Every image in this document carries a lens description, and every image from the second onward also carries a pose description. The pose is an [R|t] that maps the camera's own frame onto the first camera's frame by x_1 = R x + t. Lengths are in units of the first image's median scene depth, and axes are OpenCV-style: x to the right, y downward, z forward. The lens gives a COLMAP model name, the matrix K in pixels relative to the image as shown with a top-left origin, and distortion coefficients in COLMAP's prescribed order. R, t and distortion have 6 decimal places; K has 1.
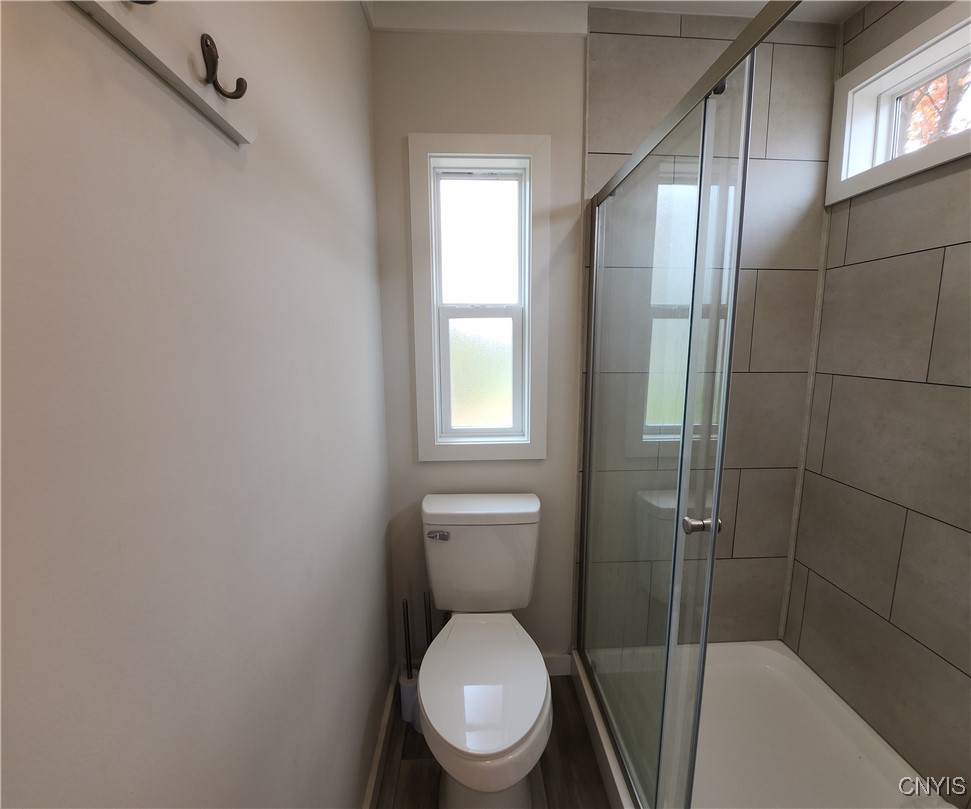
lens RADIAL K [[422.4, 0, 485.0], [0, 422.4, 405.1], [0, 0, 1]] dist [-0.025459, -0.000360]
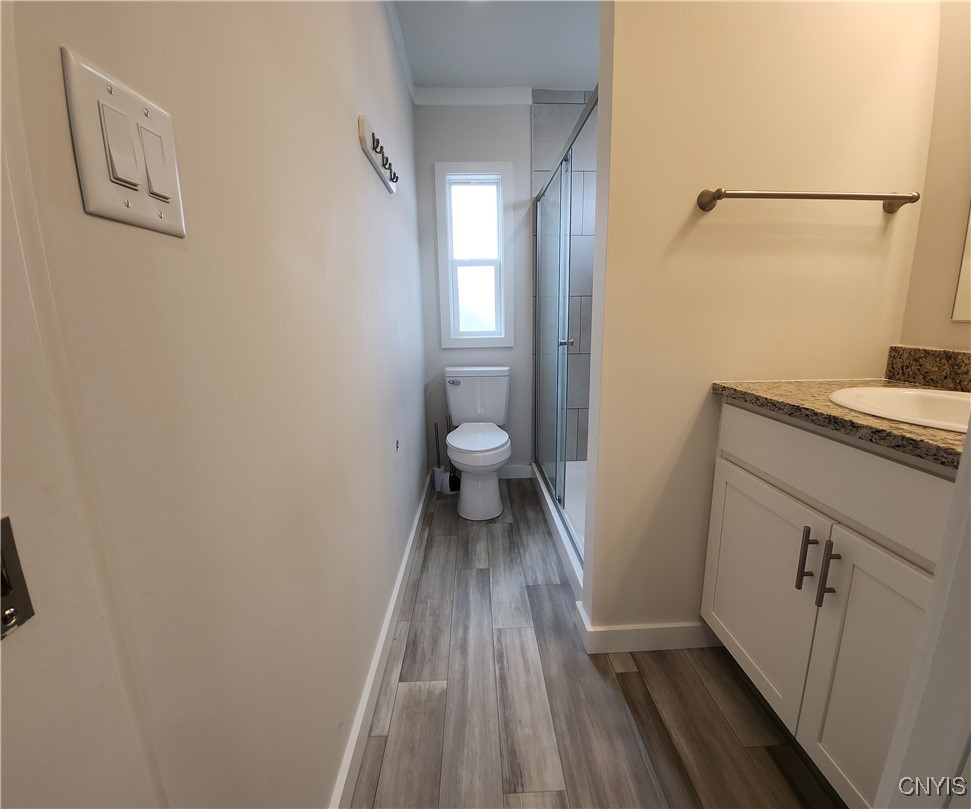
lens RADIAL K [[422.4, 0, 488.8], [0, 422.4, 406.3], [0, 0, 1]] dist [-0.025459, -0.000360]
pose [[0.999911, -0.011292, -0.007121, 0.052539], [0.011675, 0.998348, 0.056251, 0.295291], [0.006474, -0.056329, 0.998391, -0.833968]]
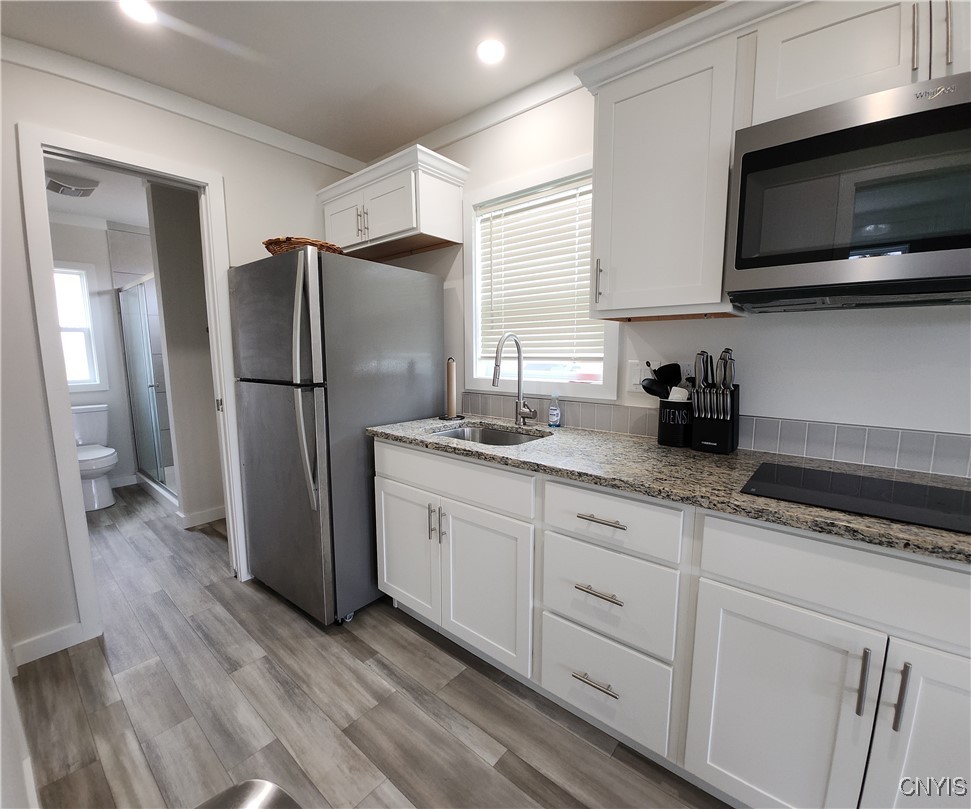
lens RADIAL K [[422.4, 0, 486.2], [0, 422.4, 403.7], [0, 0, 1]] dist [-0.025459, -0.000360]
pose [[0.671938, -0.101233, 0.733656, -0.166430], [0.115589, 0.992809, 0.031127, 0.415743], [-0.731531, 0.063887, 0.678808, -2.405810]]
